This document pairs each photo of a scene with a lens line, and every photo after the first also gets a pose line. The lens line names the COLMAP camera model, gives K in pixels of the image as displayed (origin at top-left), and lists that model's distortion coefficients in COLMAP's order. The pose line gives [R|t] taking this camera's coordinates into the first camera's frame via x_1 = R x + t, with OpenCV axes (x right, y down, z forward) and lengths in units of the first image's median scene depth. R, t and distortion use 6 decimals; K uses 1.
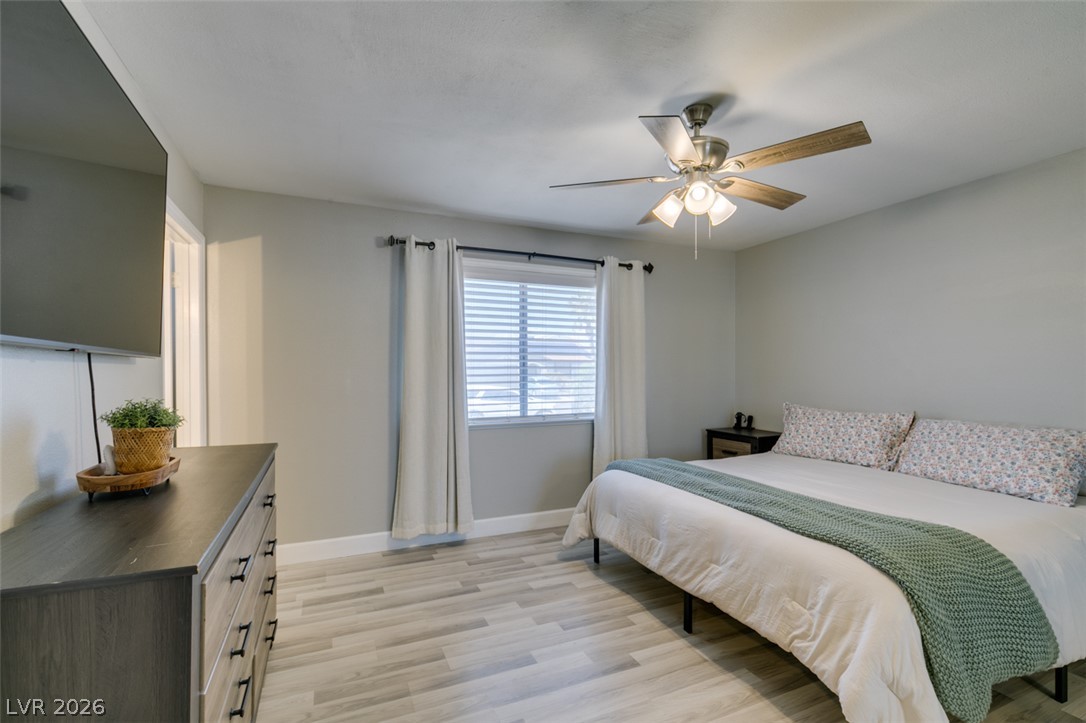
lens RADIAL K [[486.3, 0, 540.0], [0, 486.3, 367.1], [0, 0, 1]] dist [0.000634, -0.000454]
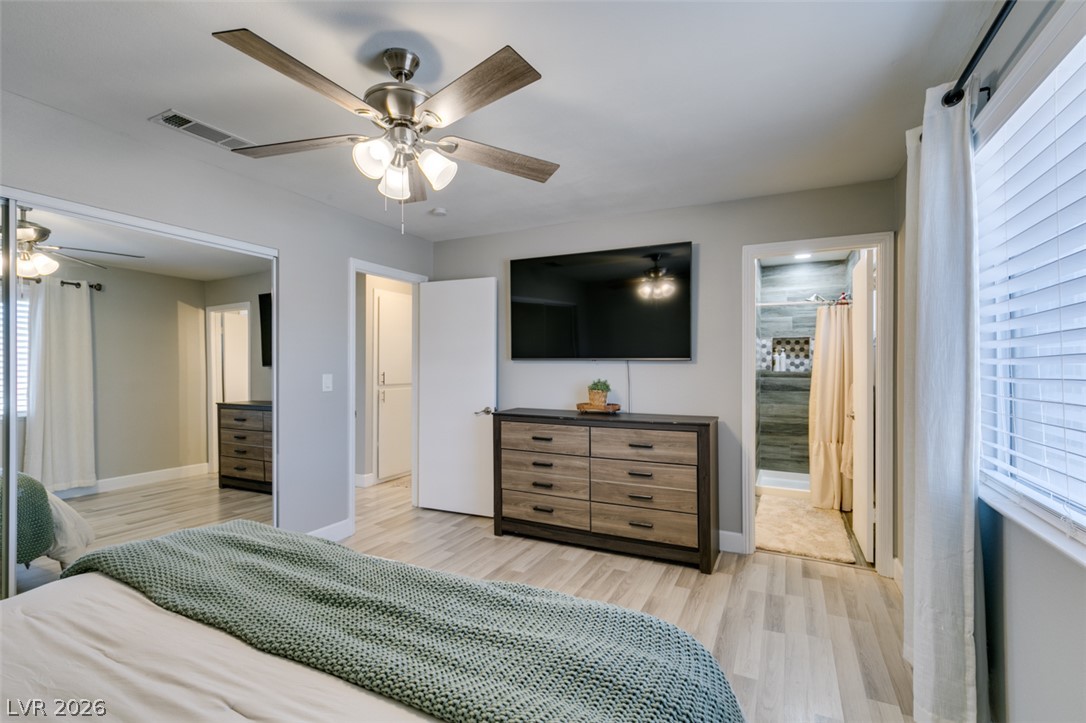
lens RADIAL K [[488.7, 0, 540.1], [0, 488.7, 365.4], [0, 0, 1]] dist [0.001994, -0.000183]
pose [[-0.769608, -0.003016, -0.638509, 0.406310], [0.003193, 0.999958, -0.008572, 0.007623], [0.638508, -0.008636, -0.769566, 1.080564]]
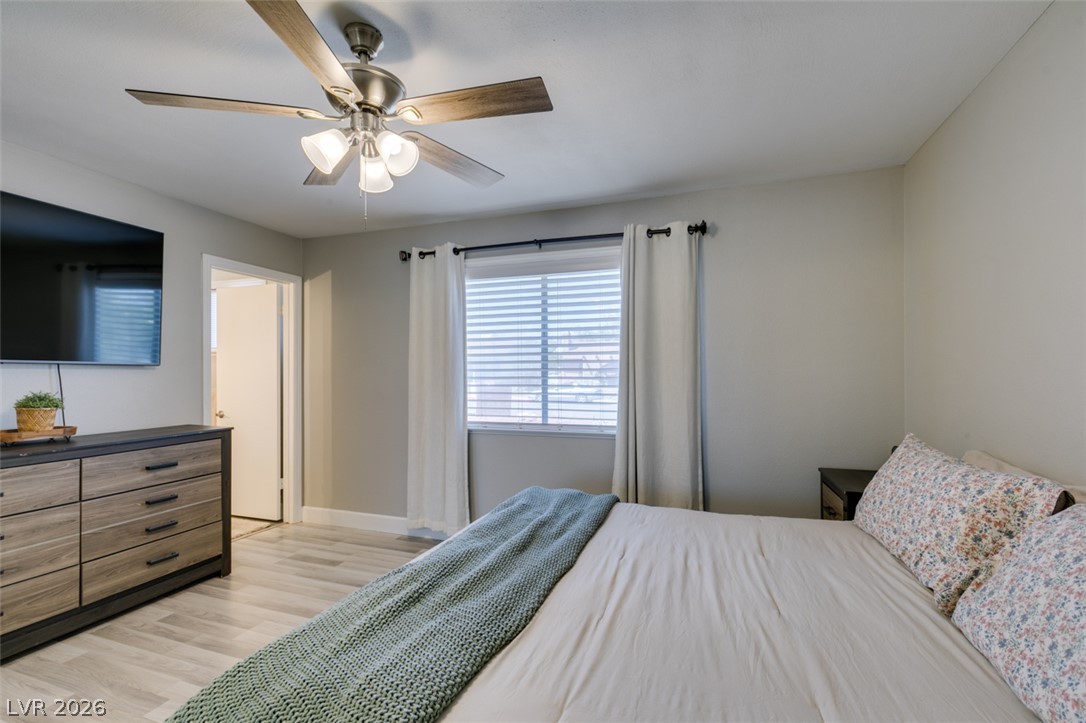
lens RADIAL K [[486.3, 0, 540.0], [0, 486.3, 367.1], [0, 0, 1]] dist [0.000634, -0.000454]
pose [[0.726287, -0.008205, -0.687342, 0.633953], [0.006068, 0.999966, -0.005525, 0.001679], [0.687364, -0.000159, 0.726313, 0.381994]]
